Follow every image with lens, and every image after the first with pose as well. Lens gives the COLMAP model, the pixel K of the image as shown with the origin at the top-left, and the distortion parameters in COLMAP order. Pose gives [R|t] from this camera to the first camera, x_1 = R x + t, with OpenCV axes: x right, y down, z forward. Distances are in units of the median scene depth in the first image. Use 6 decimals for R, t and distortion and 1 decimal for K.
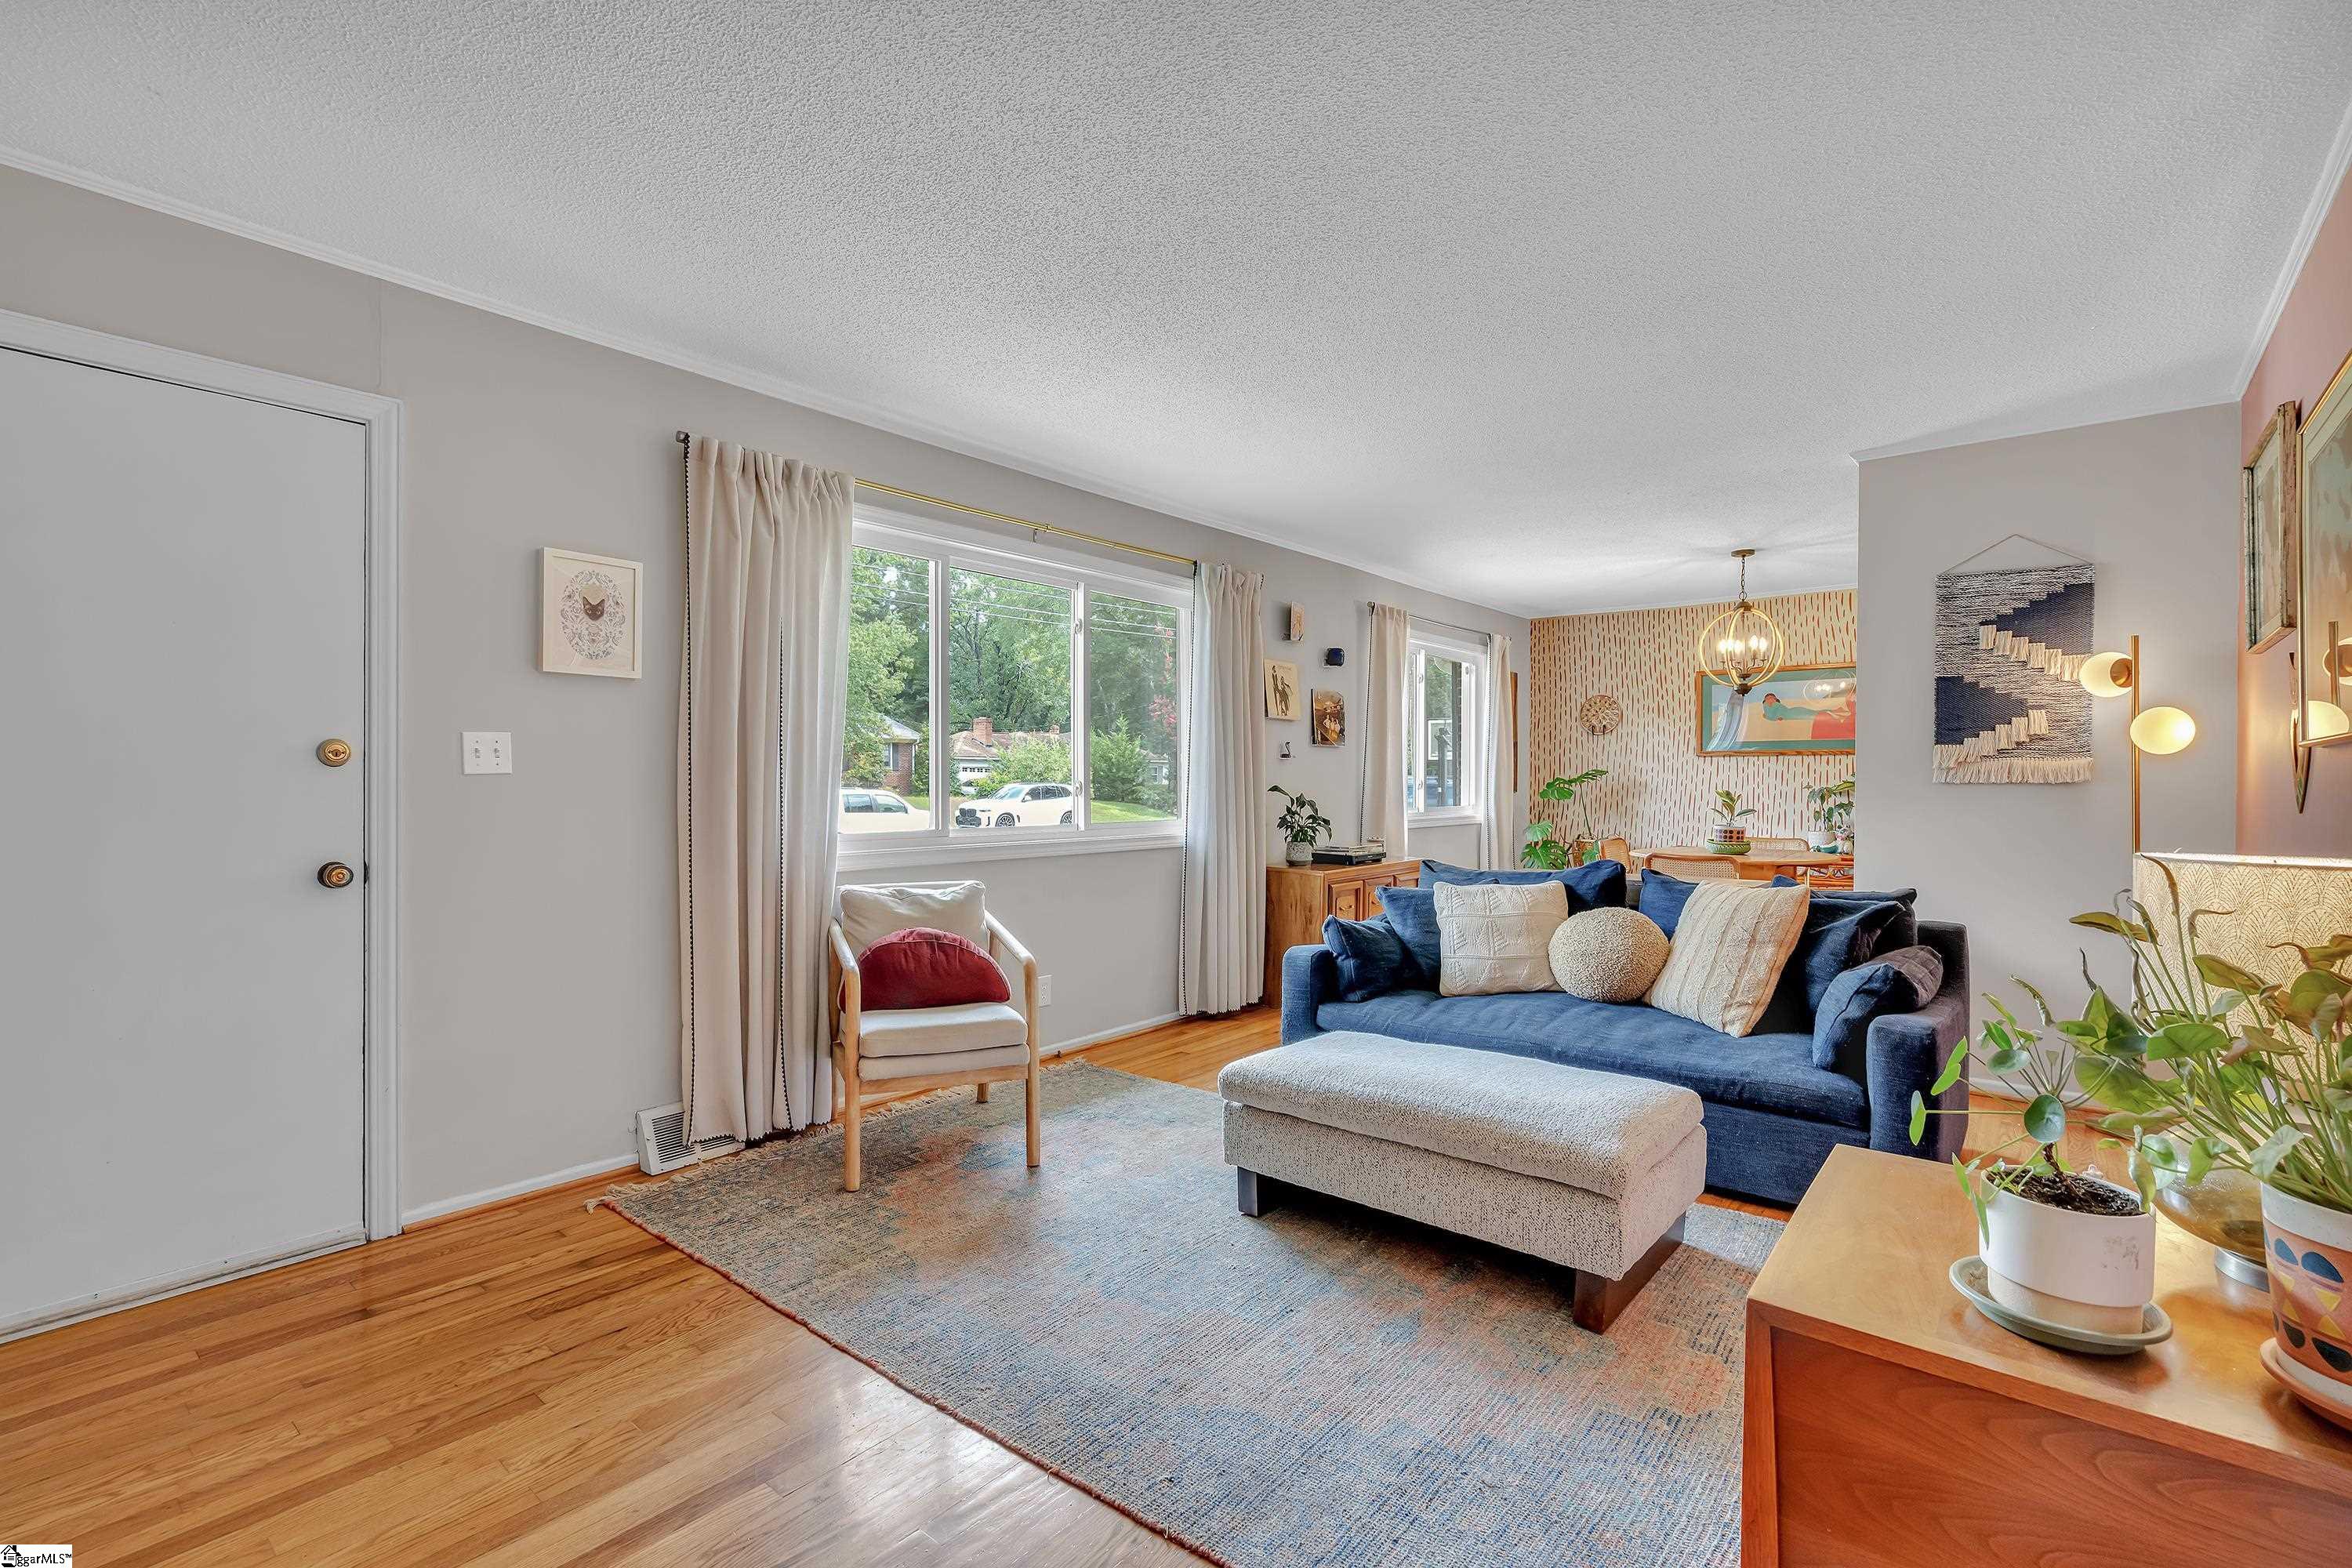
lens RADIAL K [[1067.9, 0, 1170.8], [0, 1067.9, 786.2], [0, 0, 1]] dist [-0.001039, 0.000767]
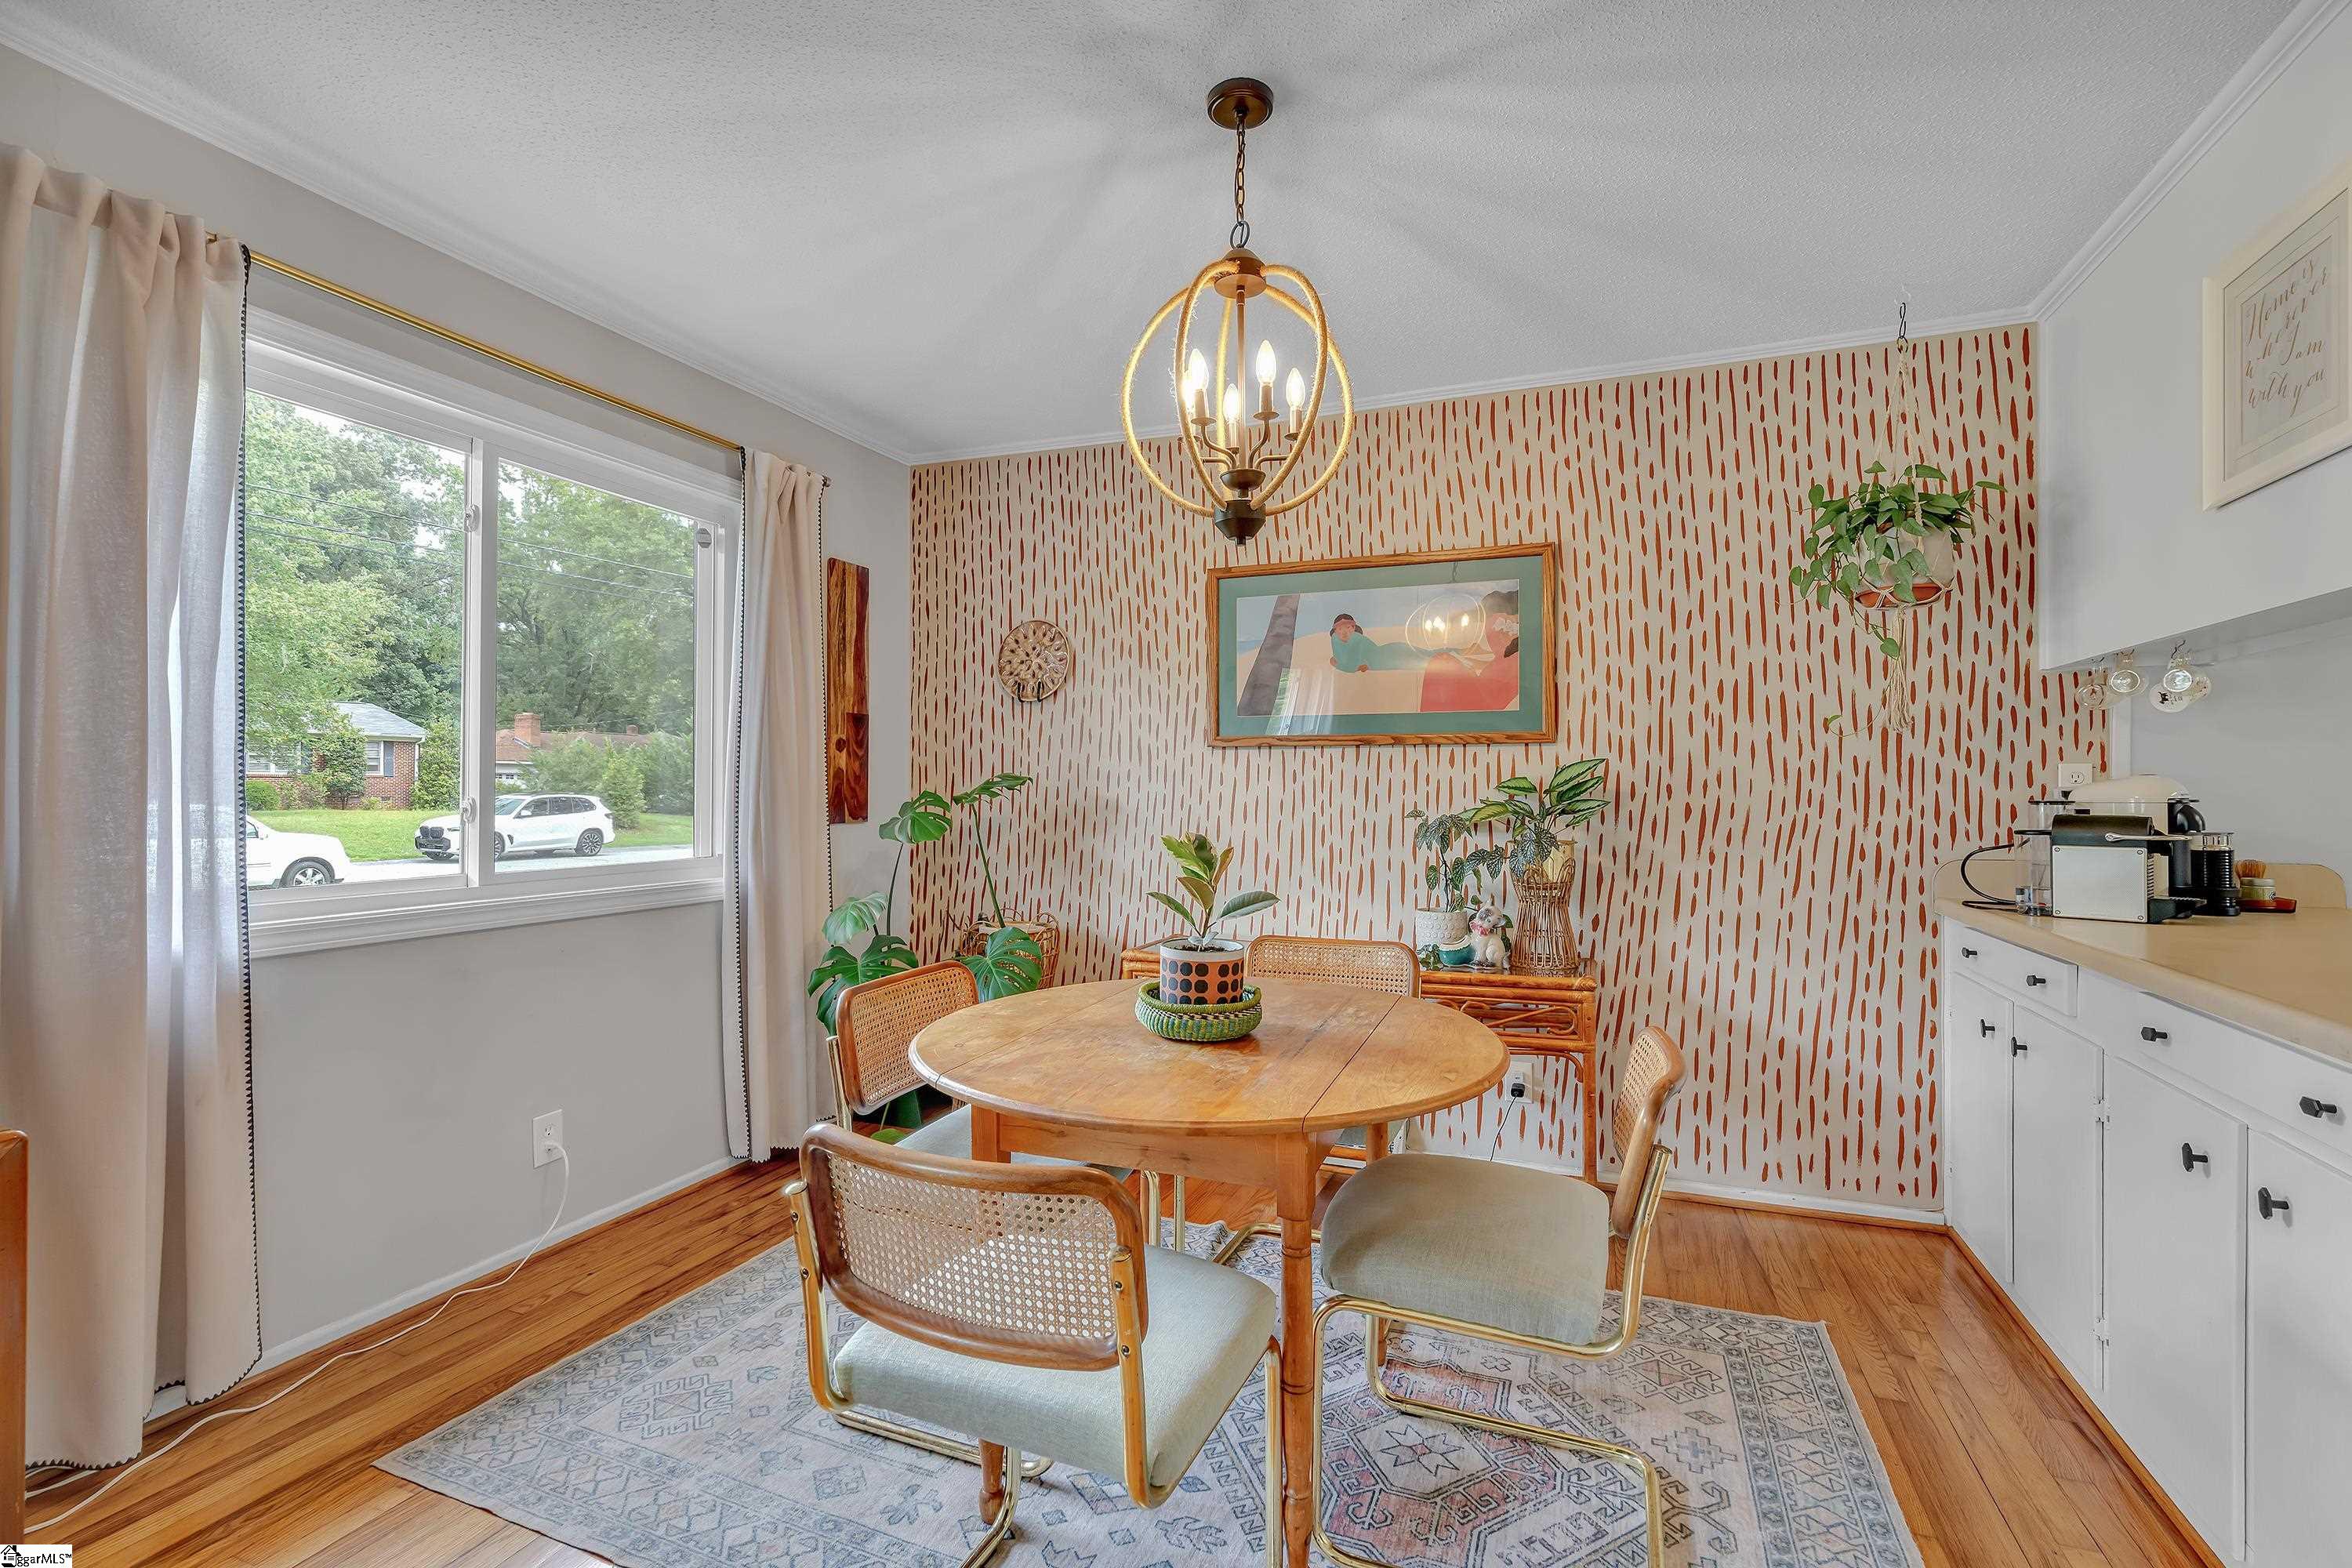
lens RADIAL K [[1067.9, 0, 1170.8], [0, 1067.9, 786.2], [0, 0, 1]] dist [-0.001039, 0.000767]
pose [[0.950542, 0.002104, 0.310589, 0.323880], [0.000452, 0.999967, -0.008158, -0.006609], [-0.310595, 0.007895, 0.950509, 0.544707]]
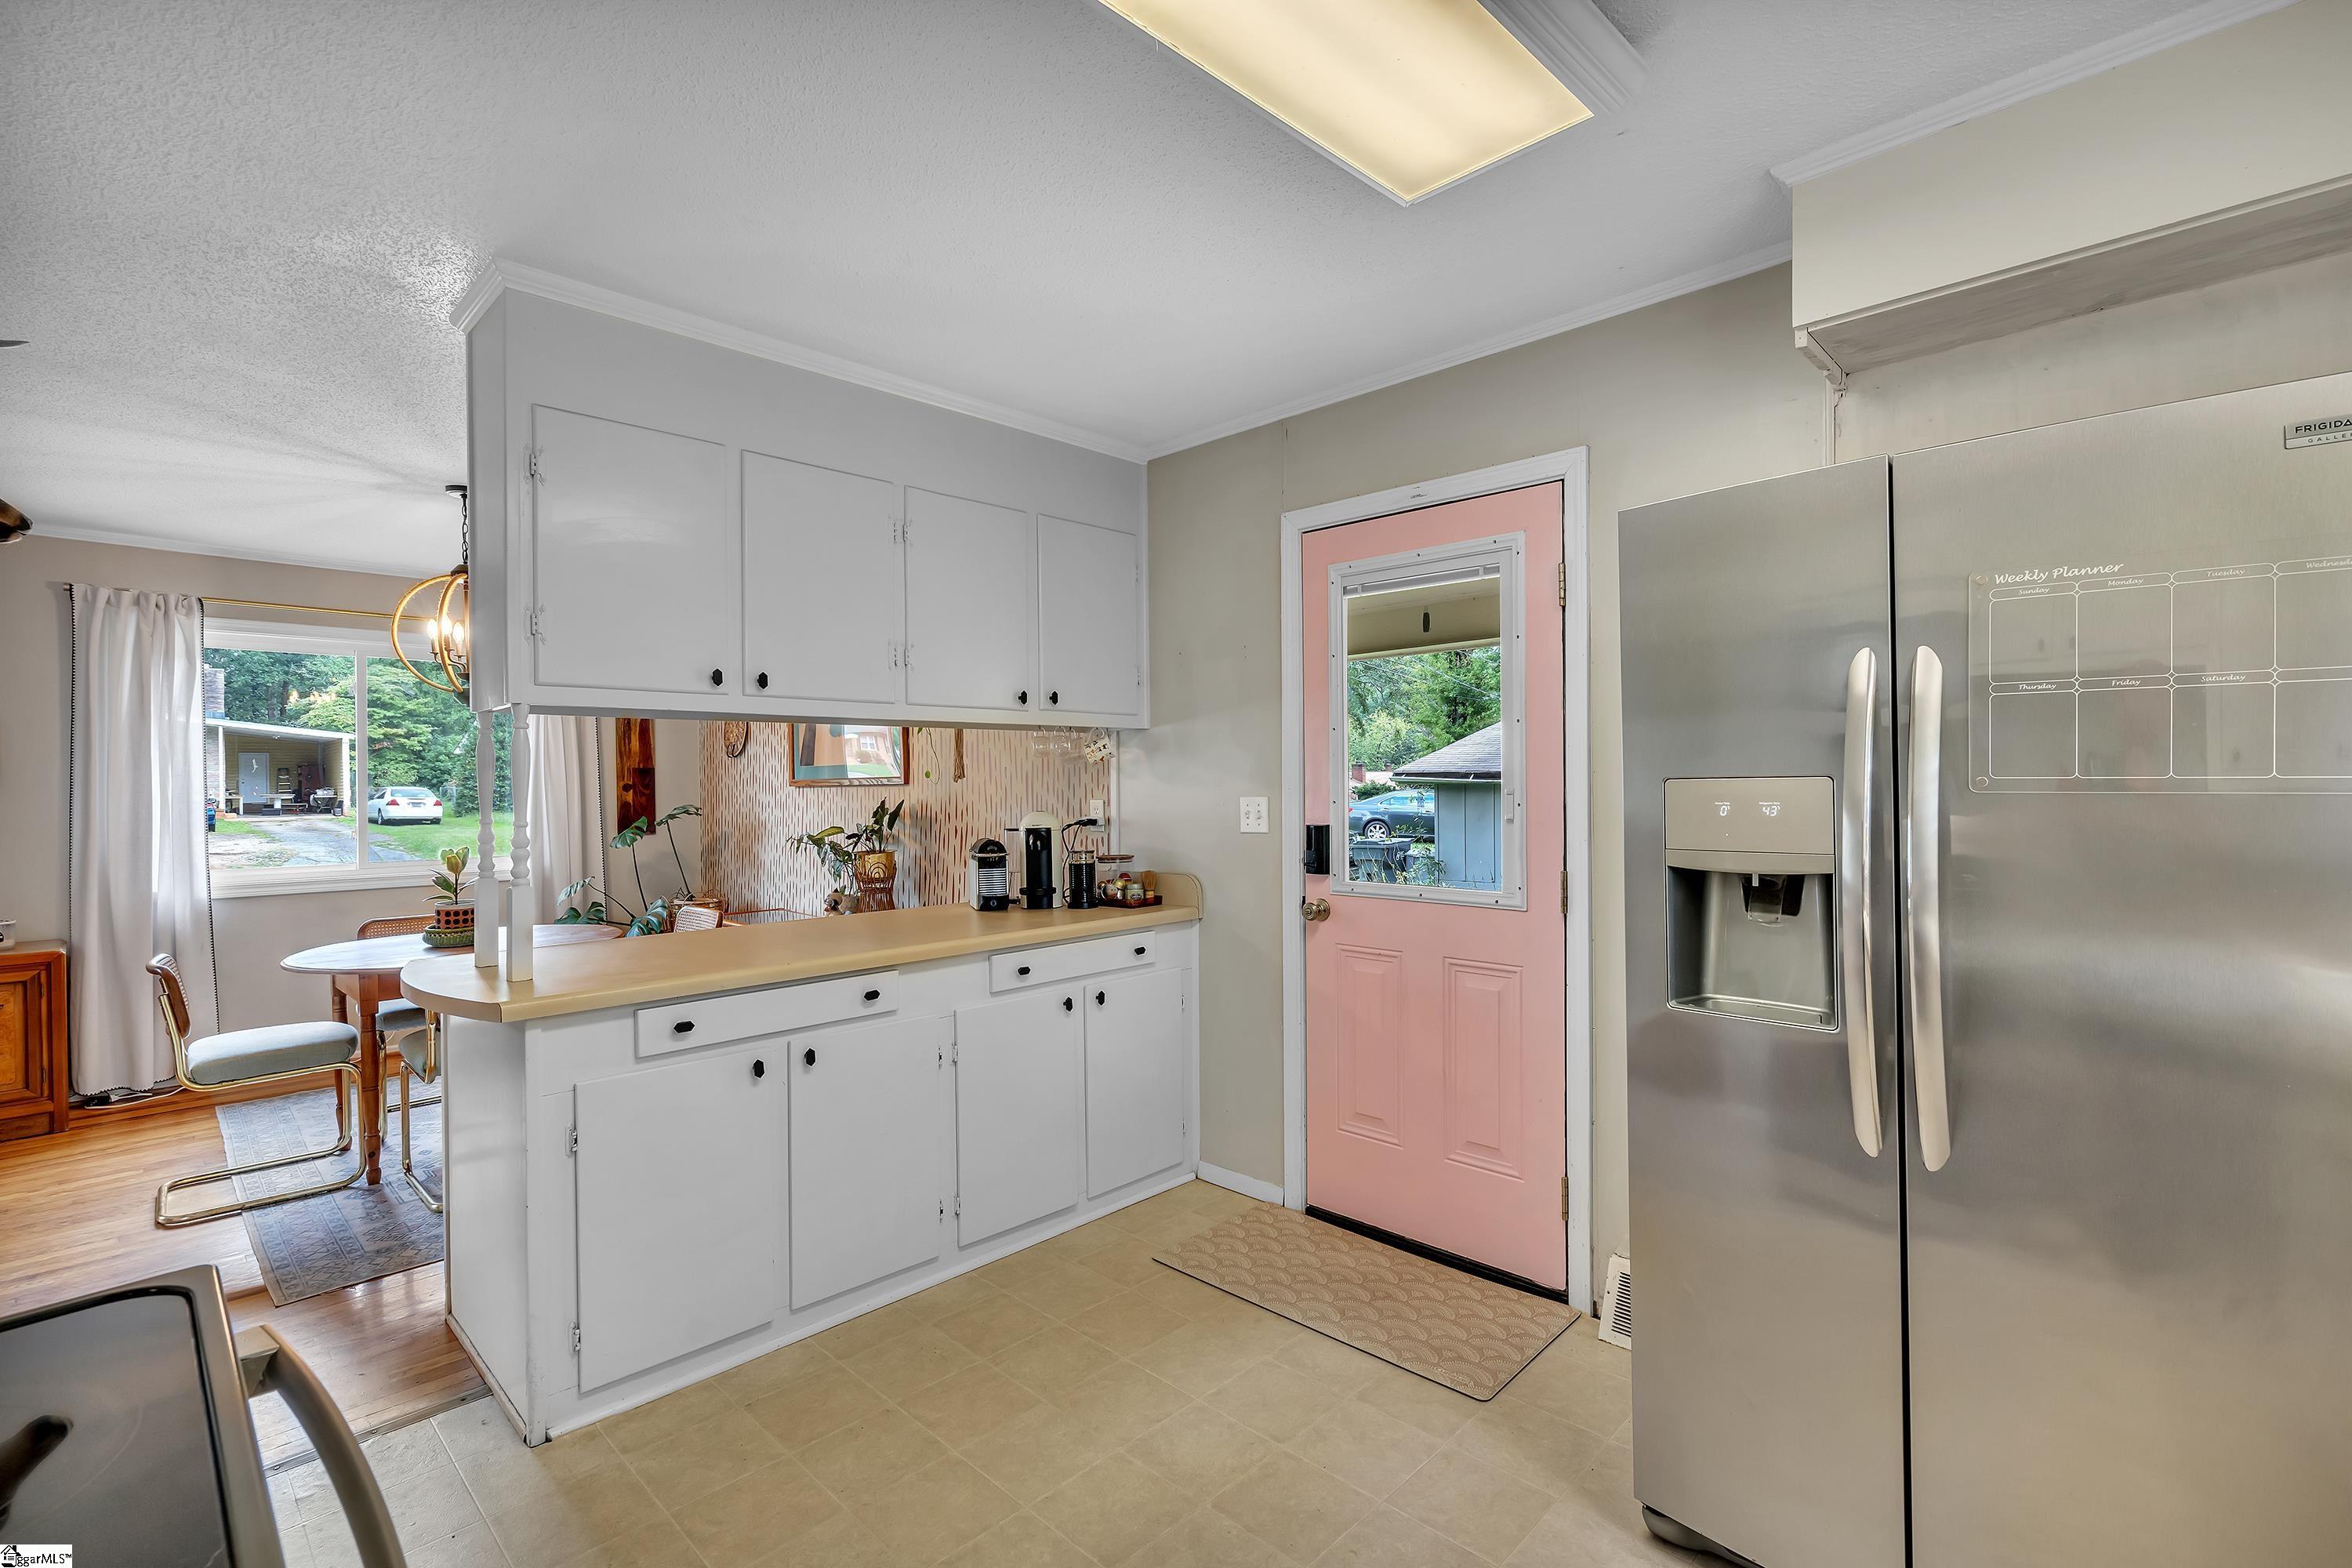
lens RADIAL K [[1067.9, 0, 1170.8], [0, 1067.9, 786.2], [0, 0, 1]] dist [-0.001039, 0.000767]
pose [[0.996947, -0.011187, -0.077274, 0.794780], [0.010501, 0.999902, -0.009281, -0.018512], [0.077370, 0.008441, 0.996967, 0.289529]]
